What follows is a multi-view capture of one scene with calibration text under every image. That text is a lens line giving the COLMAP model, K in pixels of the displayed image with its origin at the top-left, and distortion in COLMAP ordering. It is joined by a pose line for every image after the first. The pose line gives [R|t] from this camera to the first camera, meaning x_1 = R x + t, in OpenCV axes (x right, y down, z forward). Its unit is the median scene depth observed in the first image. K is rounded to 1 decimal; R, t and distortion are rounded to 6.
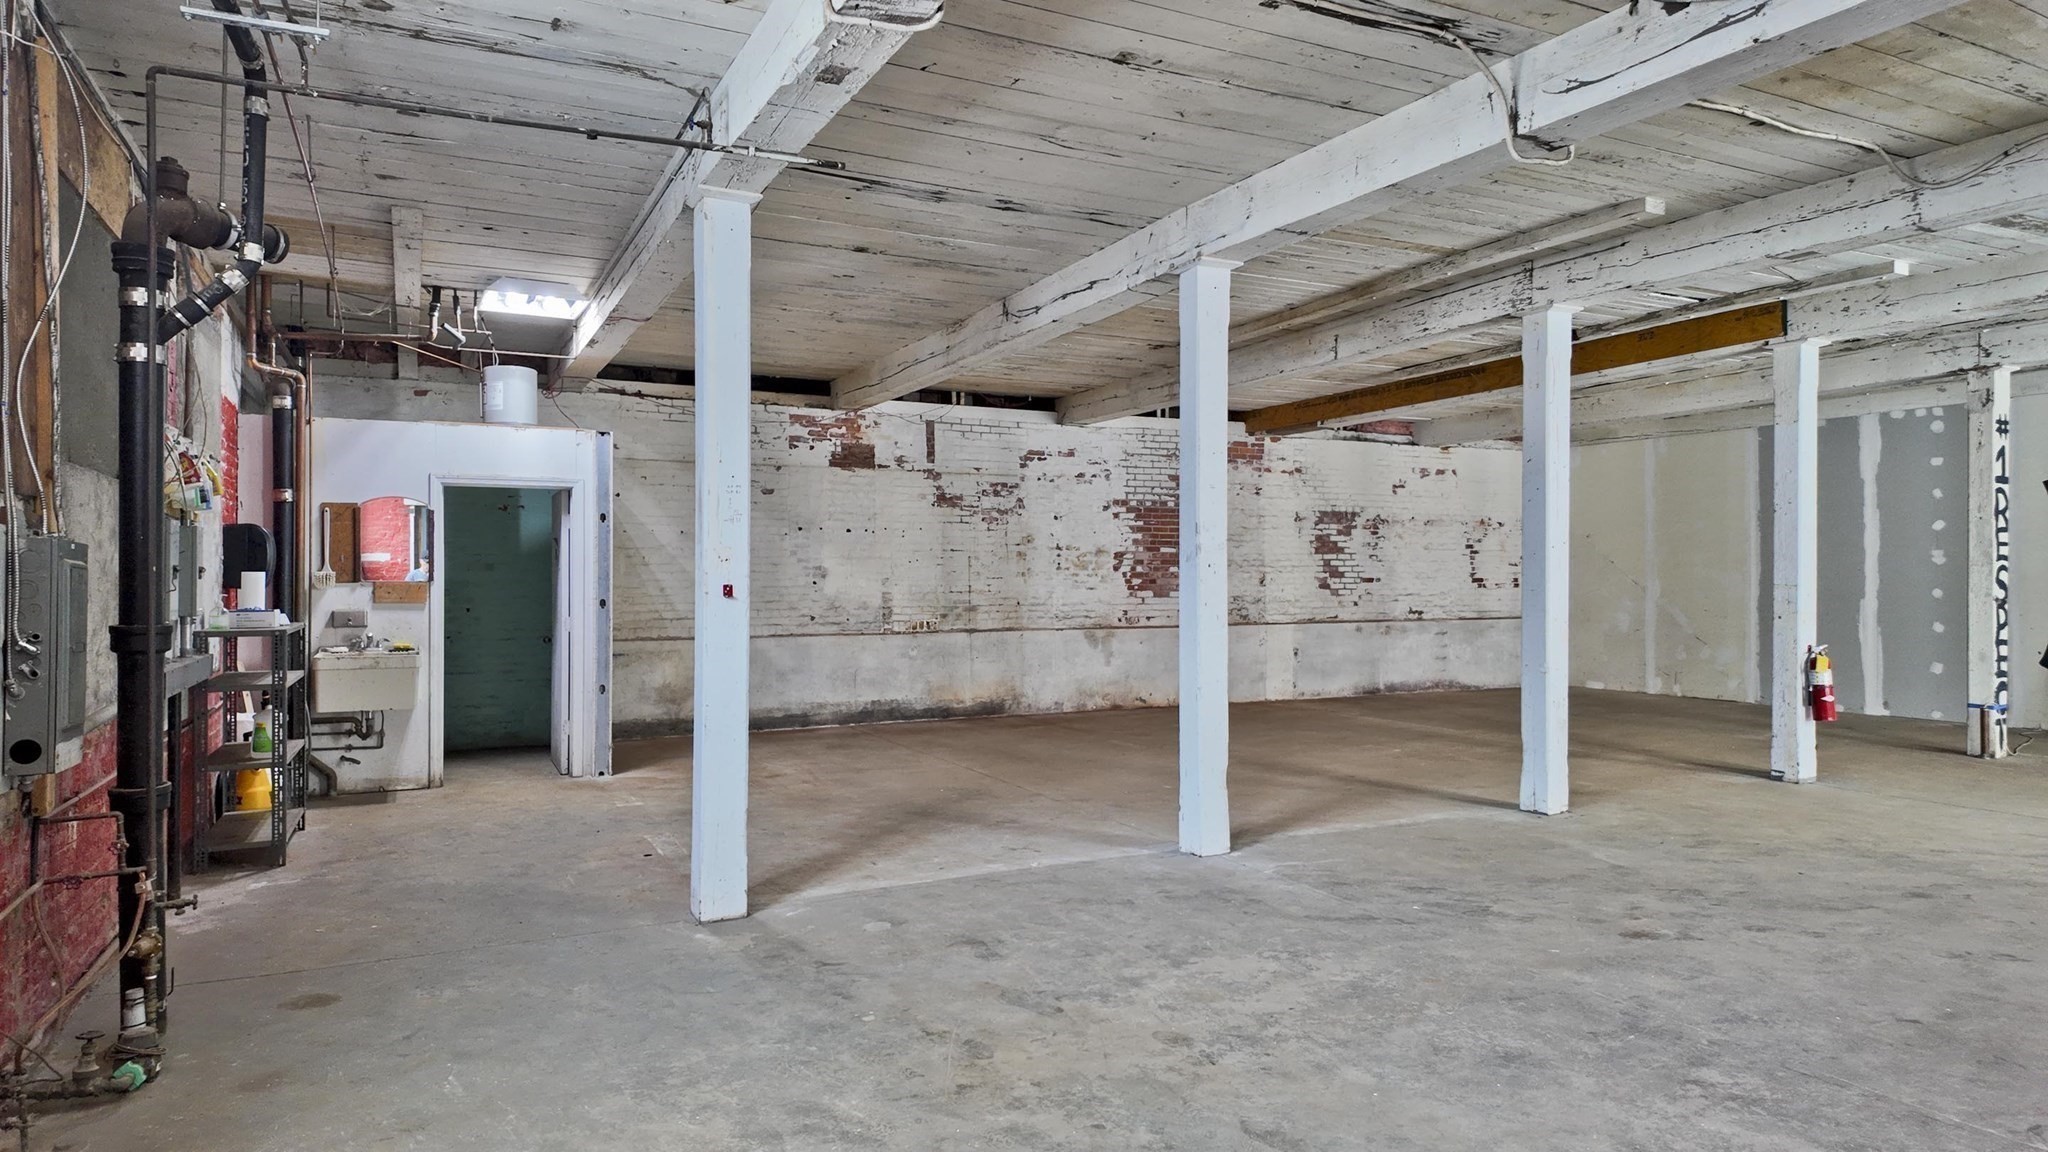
lens RADIAL K [[1191.4, 0, 1018.5], [0, 1191.4, 576.7], [0, 0, 1]] dist [0.053577, -0.048138]
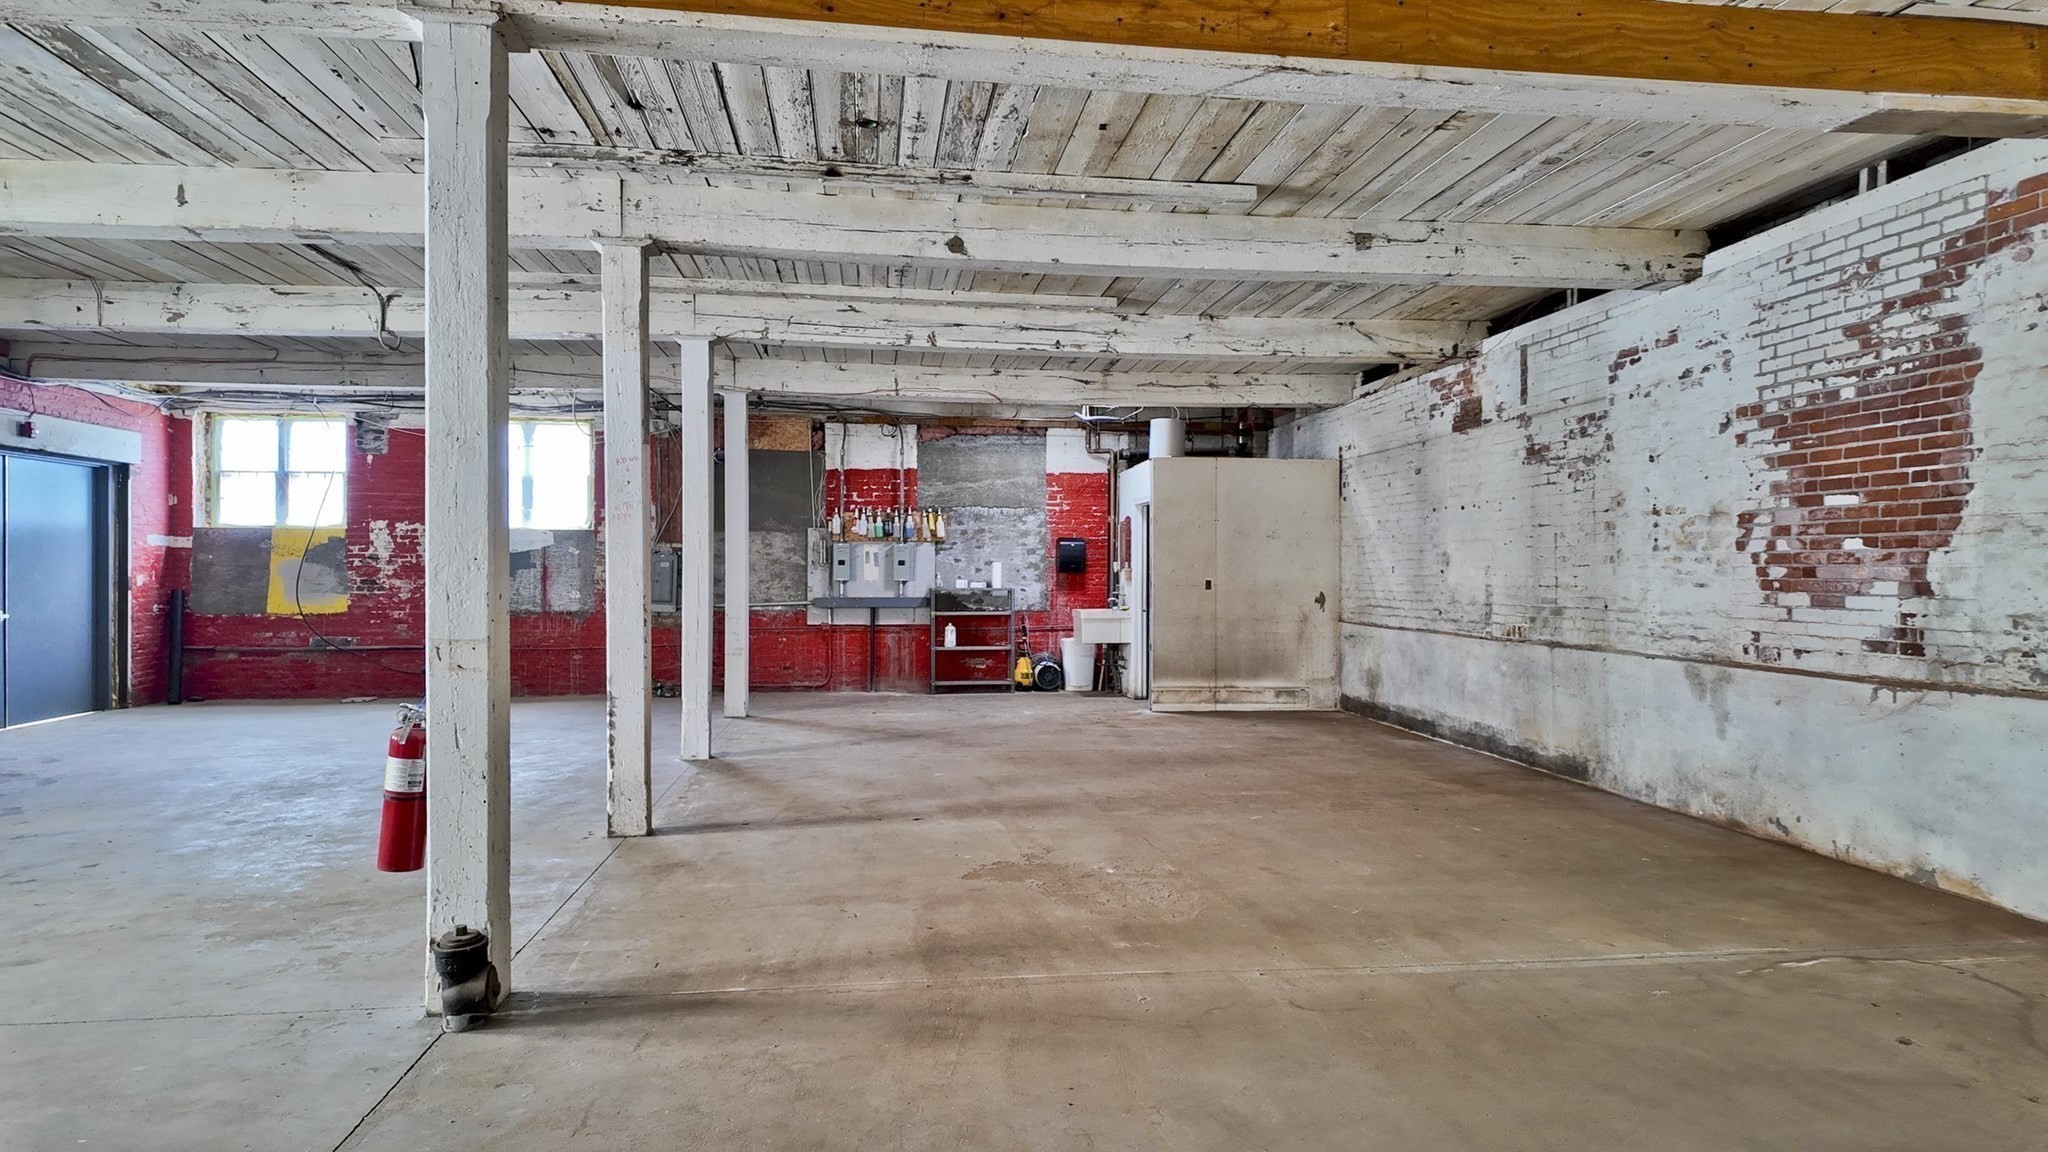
lens RADIAL K [[1191.4, 0, 1019.9], [0, 1191.4, 572.6], [0, 0, 1]] dist [0.053577, -0.048138]
pose [[-0.329958, 0.001817, -0.943994, 0.721429], [-0.003532, 0.999989, 0.003159, 0.004154], [0.943989, 0.004377, -0.329948, 0.972263]]
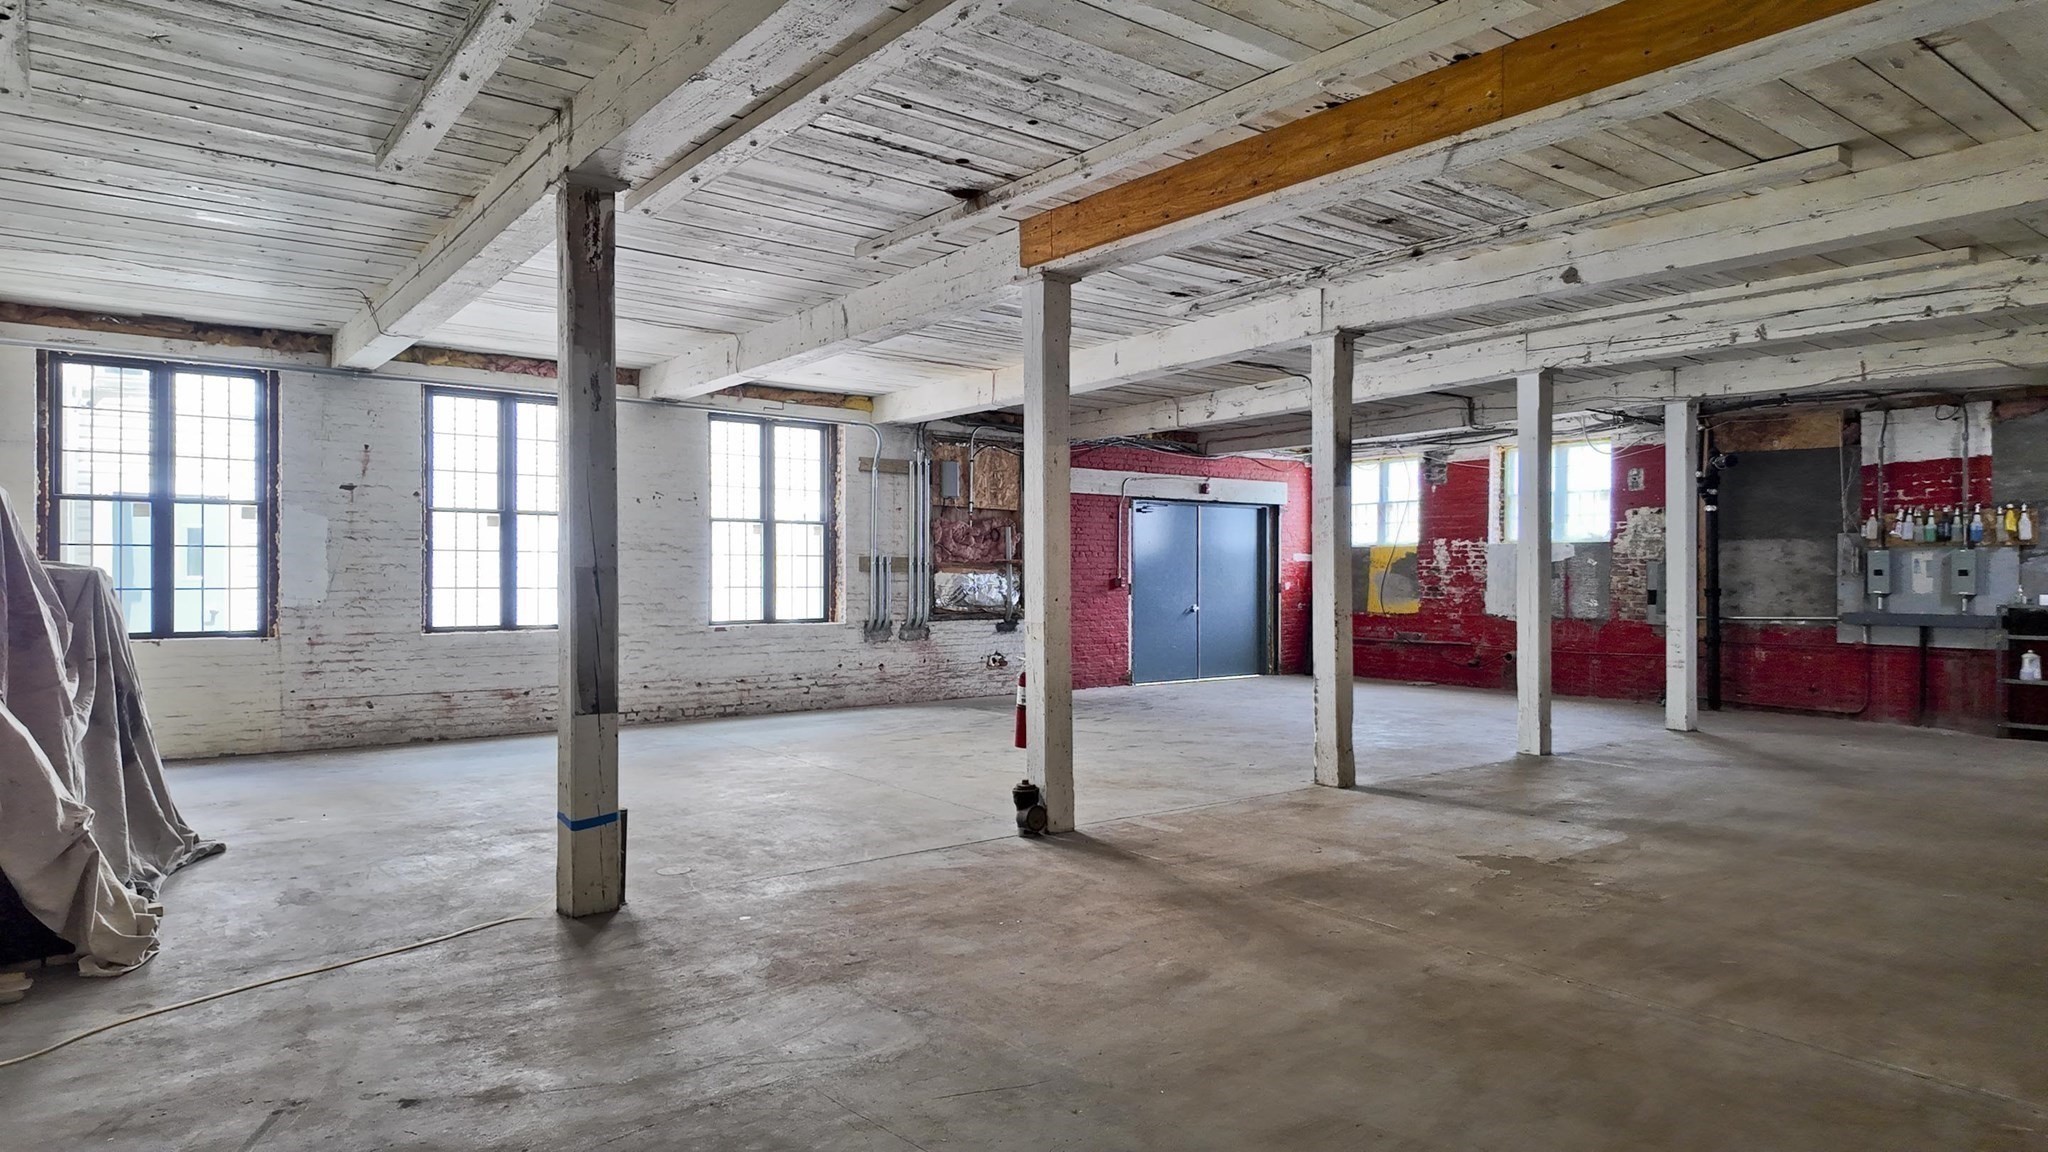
lens RADIAL K [[1191.4, 0, 1022.2], [0, 1191.4, 562.1], [0, 0, 1]] dist [0.053577, -0.048138]
pose [[-0.982296, -0.003257, -0.187309, 0.582992], [-0.001978, 0.999973, -0.007018, -0.001406], [0.187327, -0.006523, -0.982276, 1.281803]]
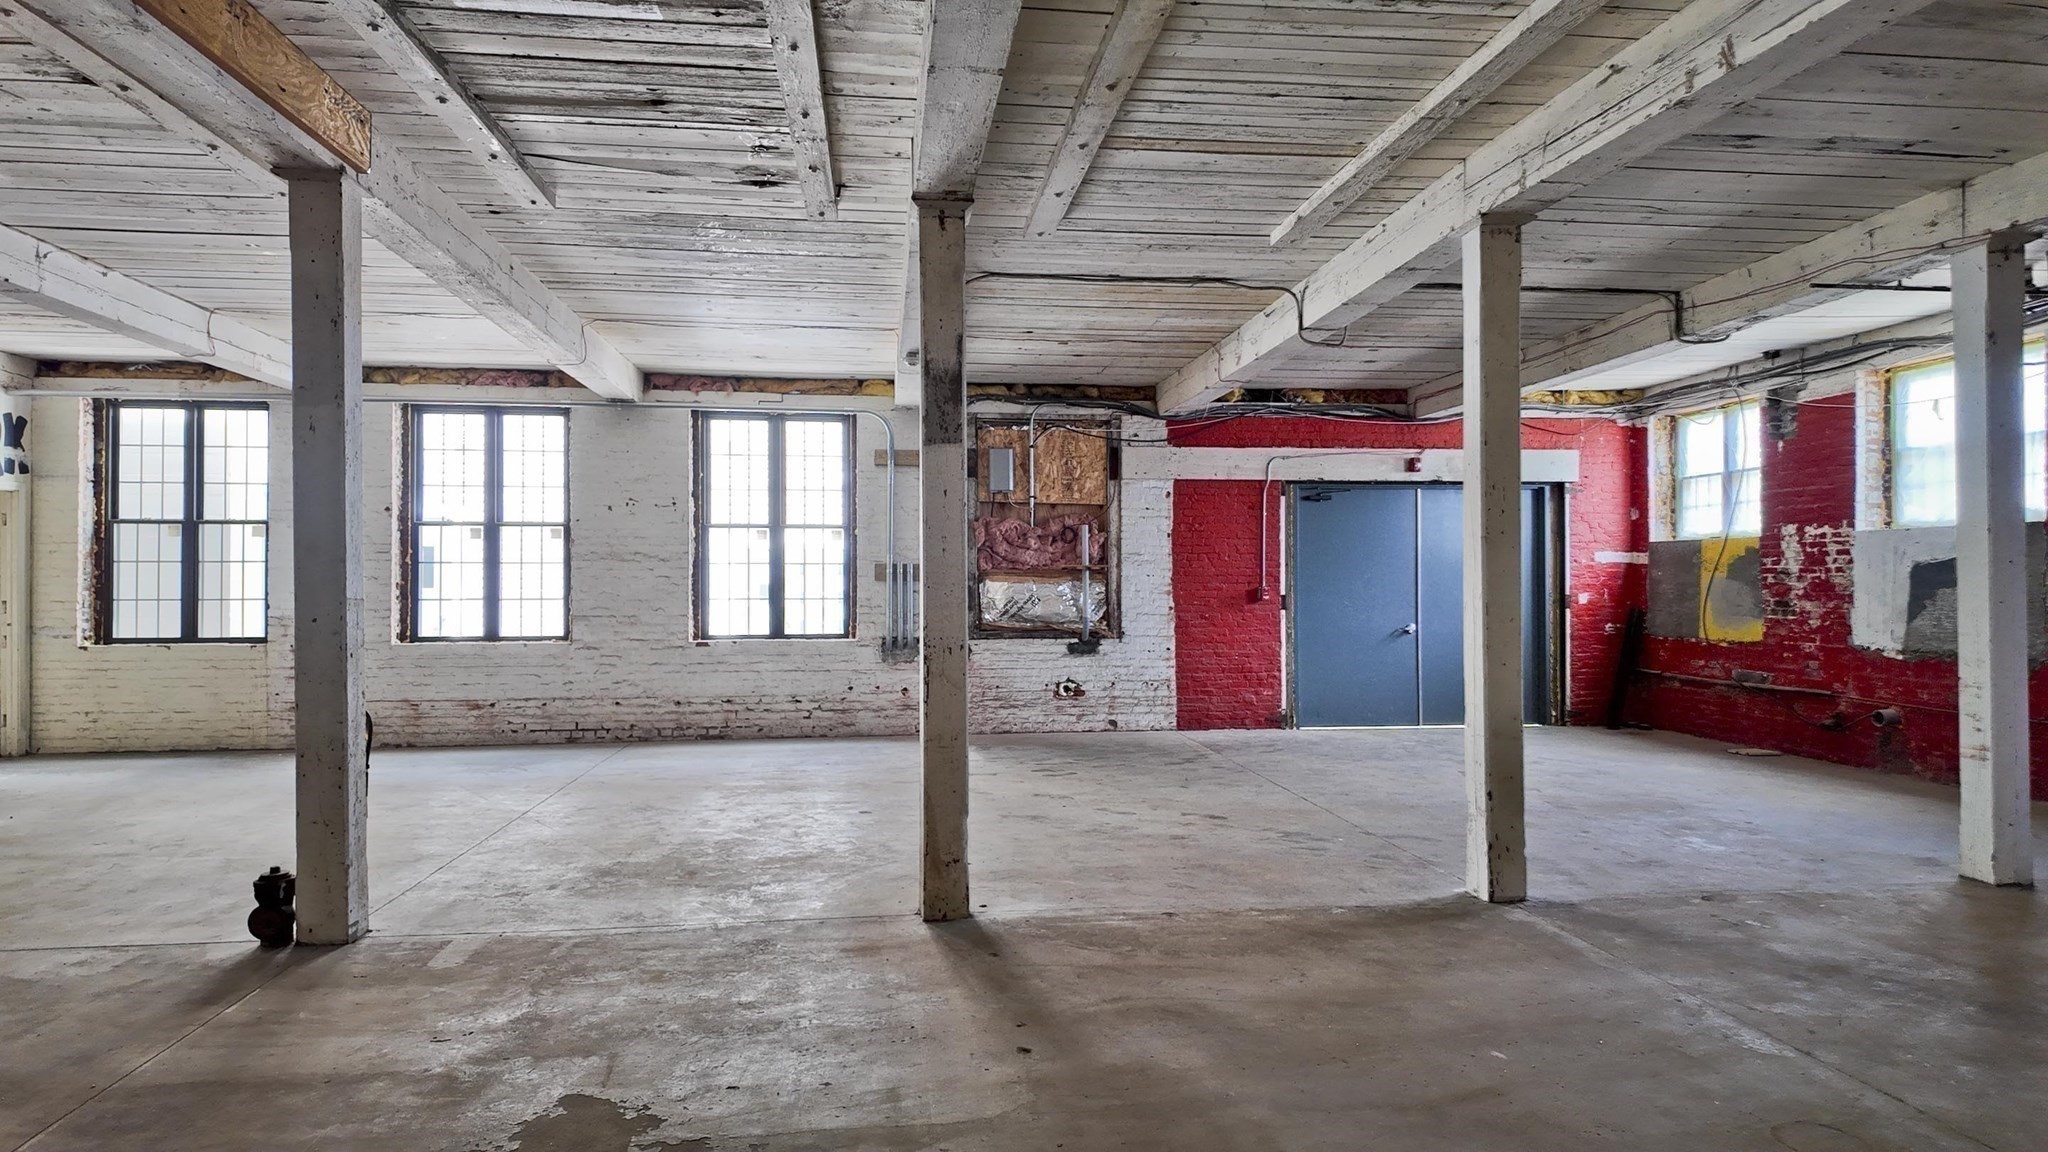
lens RADIAL K [[1191.4, 0, 1024.3], [0, 1191.4, 560.0], [0, 0, 1]] dist [0.053577, -0.048138]
pose [[-0.941862, 0.009212, 0.335874, 0.096304], [0.003488, 0.999838, -0.017640, 0.000370], [-0.335982, -0.015443, -0.941742, 1.038776]]
